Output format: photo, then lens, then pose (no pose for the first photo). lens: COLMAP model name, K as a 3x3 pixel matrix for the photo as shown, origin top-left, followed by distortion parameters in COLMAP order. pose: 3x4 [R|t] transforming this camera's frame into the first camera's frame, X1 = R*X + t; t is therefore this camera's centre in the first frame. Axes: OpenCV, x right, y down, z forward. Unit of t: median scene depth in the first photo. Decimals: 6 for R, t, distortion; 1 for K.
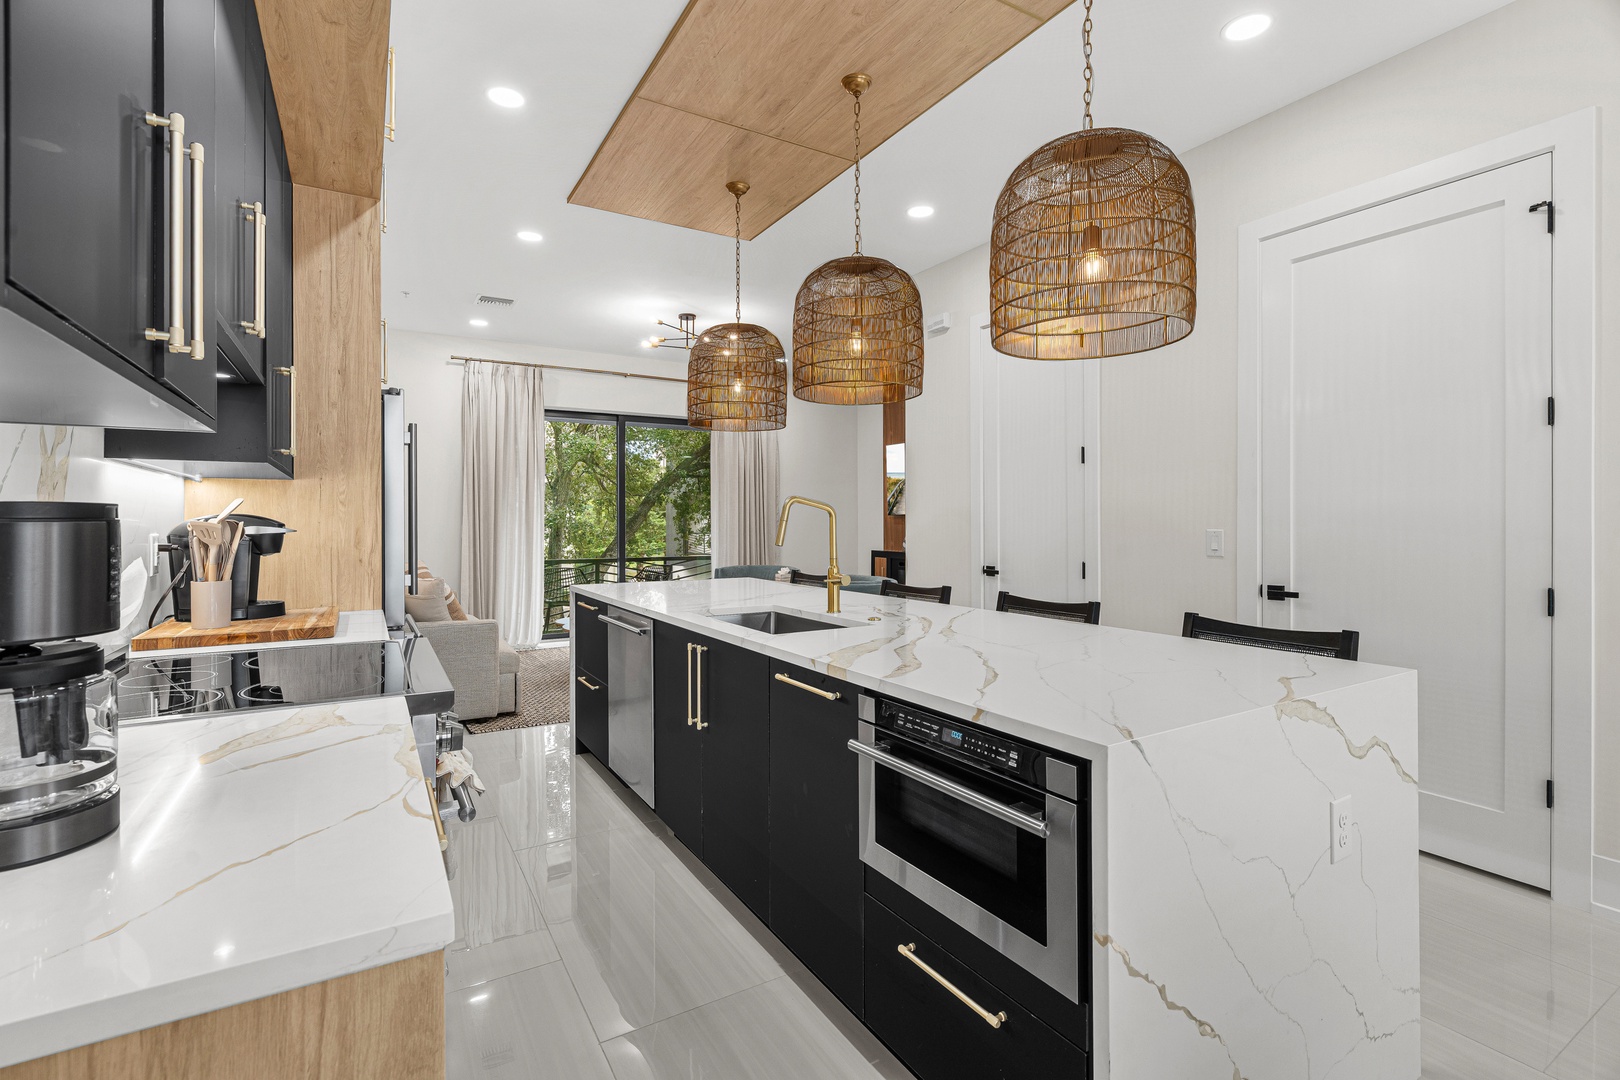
lens RADIAL K [[724.3, 0, 823.0], [0, 724.3, 519.3], [0, 0, 1]] dist [-0.002430, -0.000352]
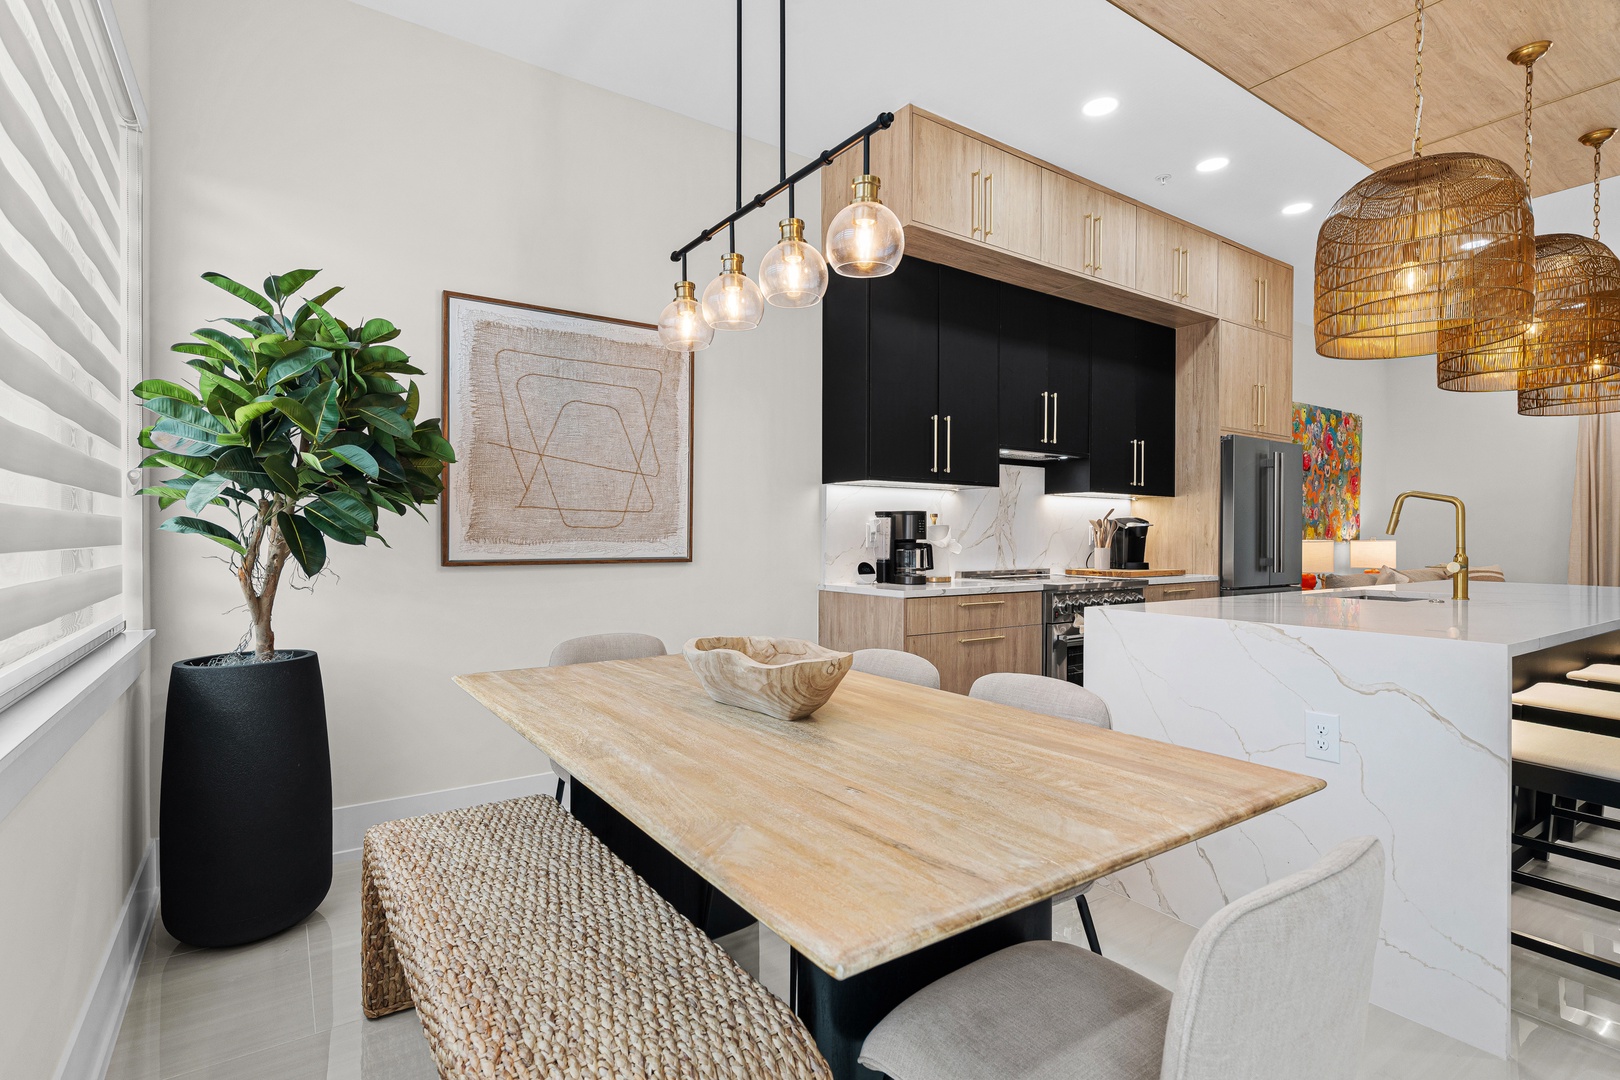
lens RADIAL K [[777.7, 0, 808.5], [0, 777.7, 535.9], [0, 0, 1]] dist [0.003860, 0.000360]
pose [[0.053890, 0.000154, -0.998547, 1.050054], [0.000642, 1.000000, 0.000189, 0.036083], [0.998547, -0.000651, 0.053890, 0.006616]]
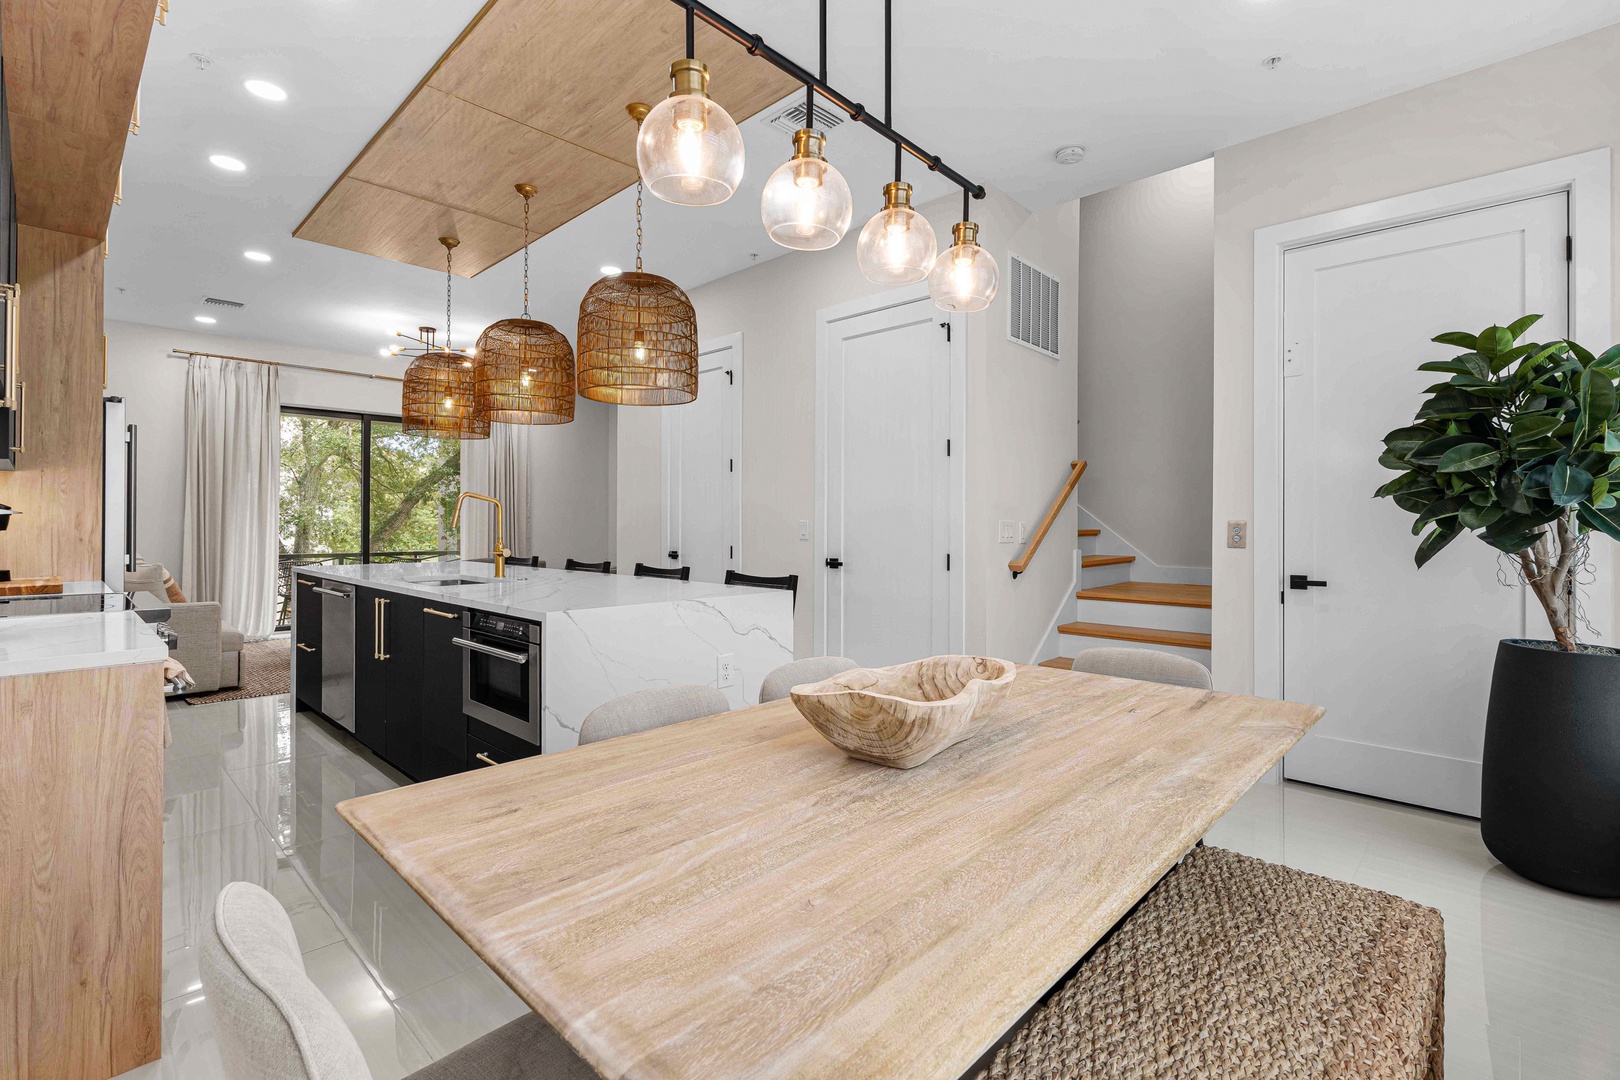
lens RADIAL K [[724.3, 0, 809.3], [0, 724.3, 518.1], [0, 0, 1]] dist [-0.002430, -0.000352]
pose [[0.969371, 0.007685, 0.245481, 0.235432], [-0.006464, 0.999962, -0.005779, 0.020322], [-0.245516, 0.004015, 0.969384, -0.453785]]
